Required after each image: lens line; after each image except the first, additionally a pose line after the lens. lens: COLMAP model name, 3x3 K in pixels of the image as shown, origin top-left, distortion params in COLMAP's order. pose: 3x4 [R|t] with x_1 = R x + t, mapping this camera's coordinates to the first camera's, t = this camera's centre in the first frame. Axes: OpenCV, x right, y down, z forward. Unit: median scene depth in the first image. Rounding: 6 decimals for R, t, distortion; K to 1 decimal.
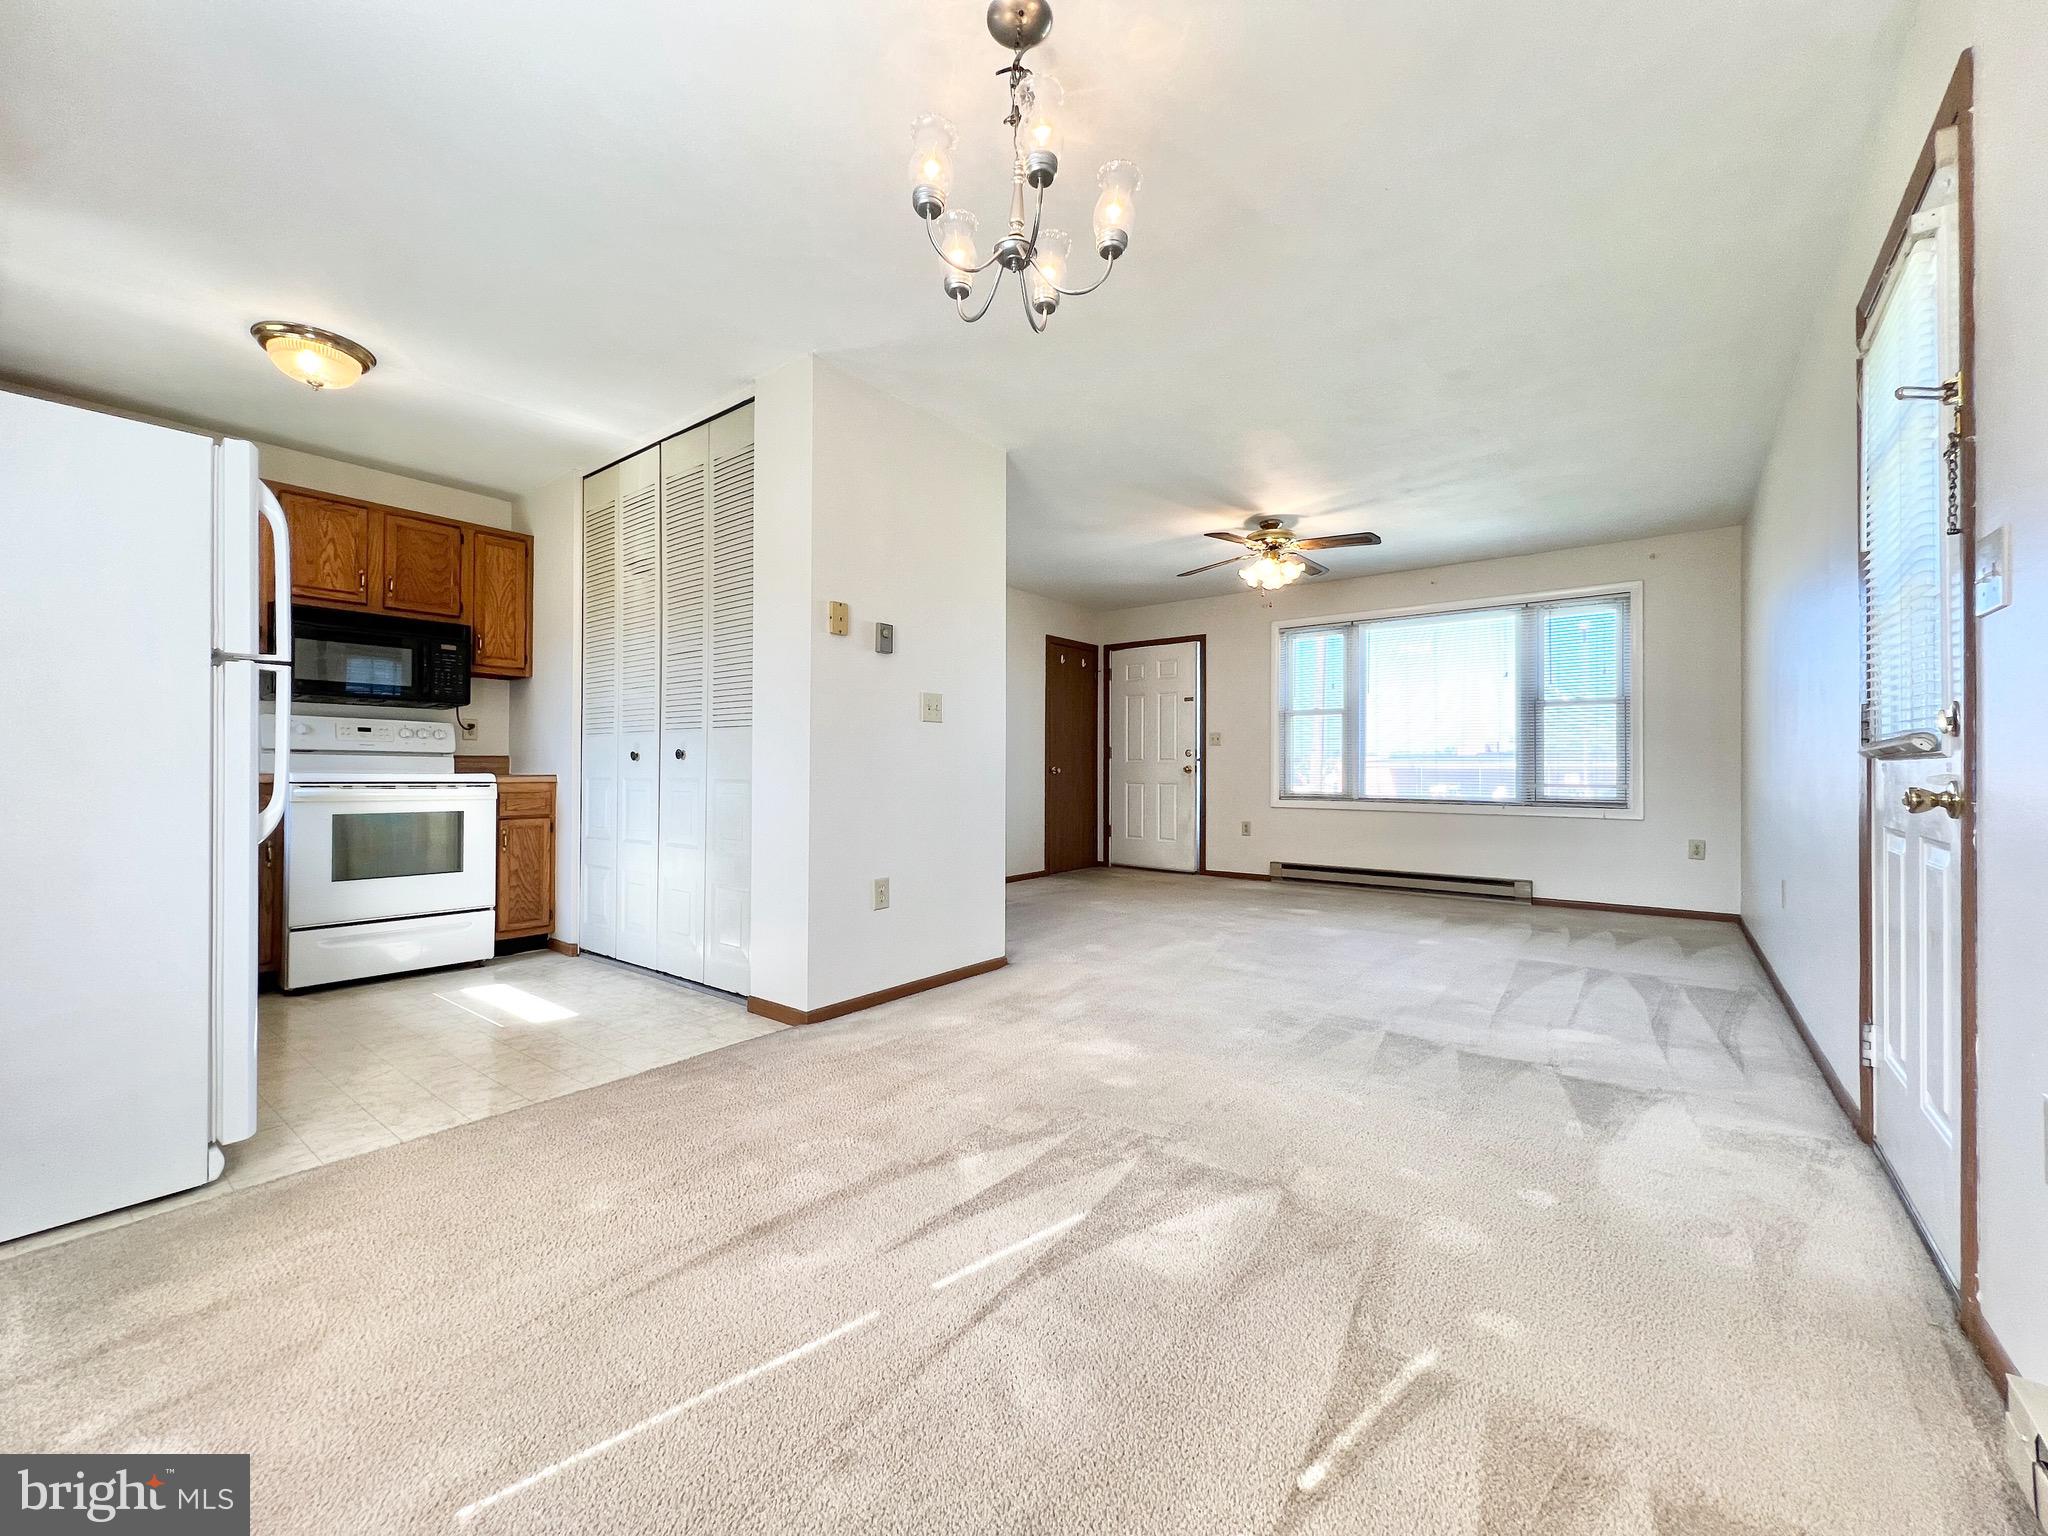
lens RADIAL K [[819.4, 0, 1020.6], [0, 819.4, 763.9], [0, 0, 1]] dist [-0.005371, 0.001853]
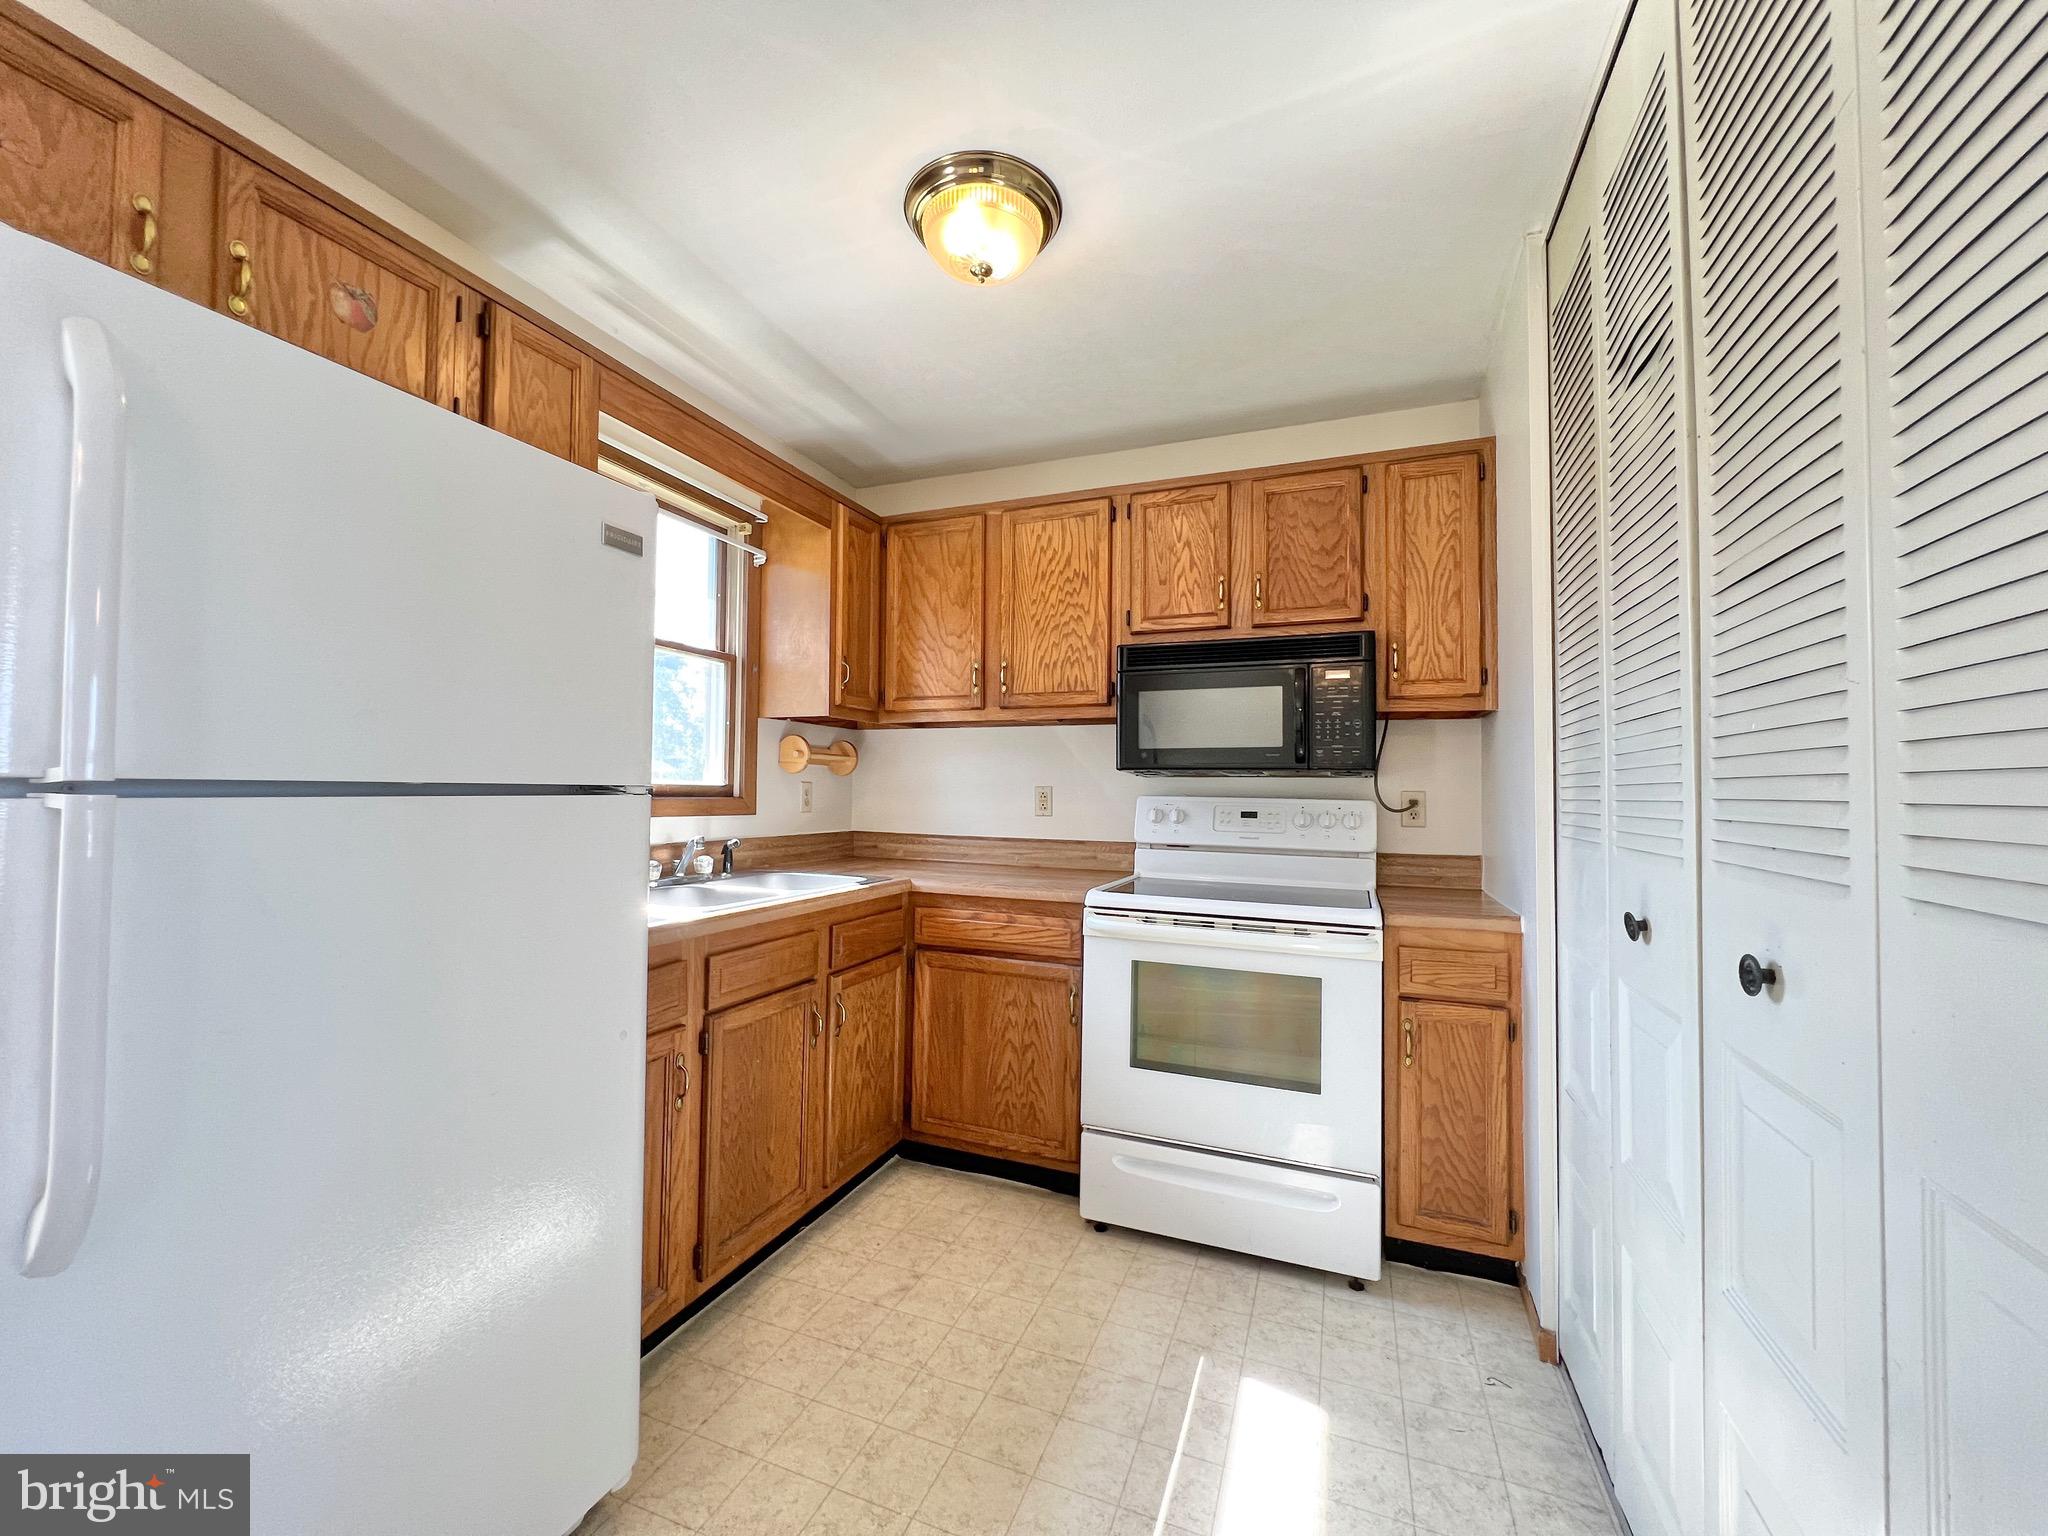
lens RADIAL K [[819.4, 0, 1022.2], [0, 819.4, 764.6], [0, 0, 1]] dist [-0.005371, 0.001853]
pose [[0.278533, -0.032965, -0.959861, -0.209814], [-0.001442, 0.999395, -0.034741, -0.058844], [0.960425, 0.011061, 0.278317, 0.630276]]
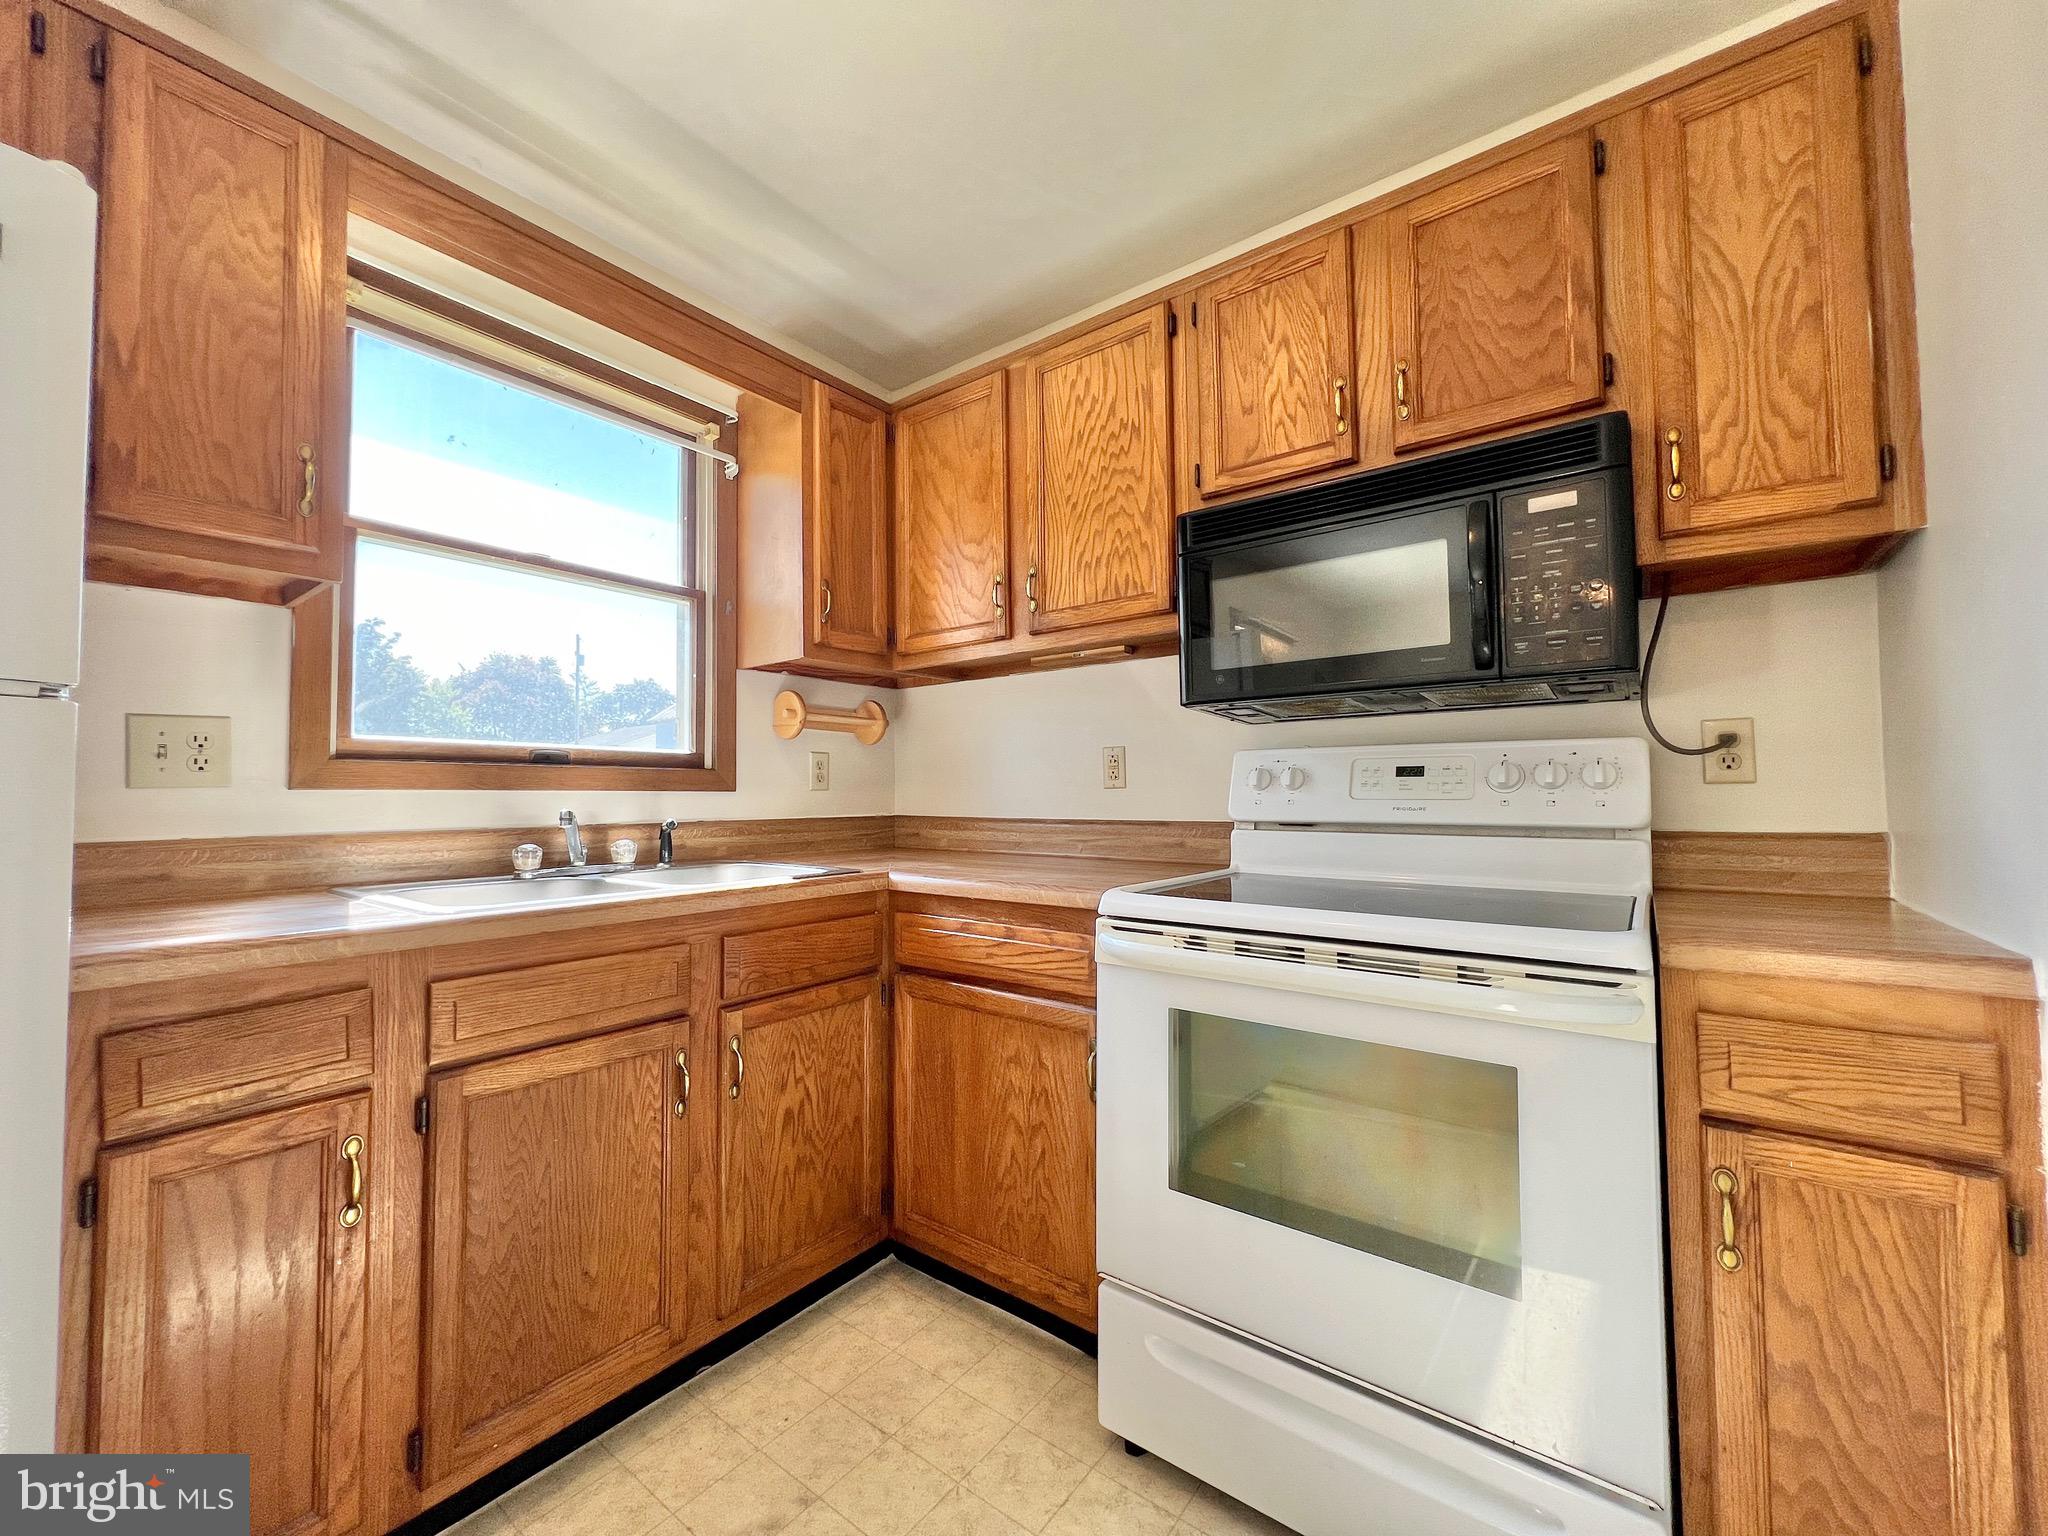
lens RADIAL K [[819.4, 0, 1021.2], [0, 819.4, 764.7], [0, 0, 1]] dist [-0.005371, 0.001853]
pose [[0.007922, -0.041867, -0.999092, -0.390536], [0.018061, 0.998966, -0.041718, -0.031380], [0.999805, -0.017714, 0.008670, 0.794565]]
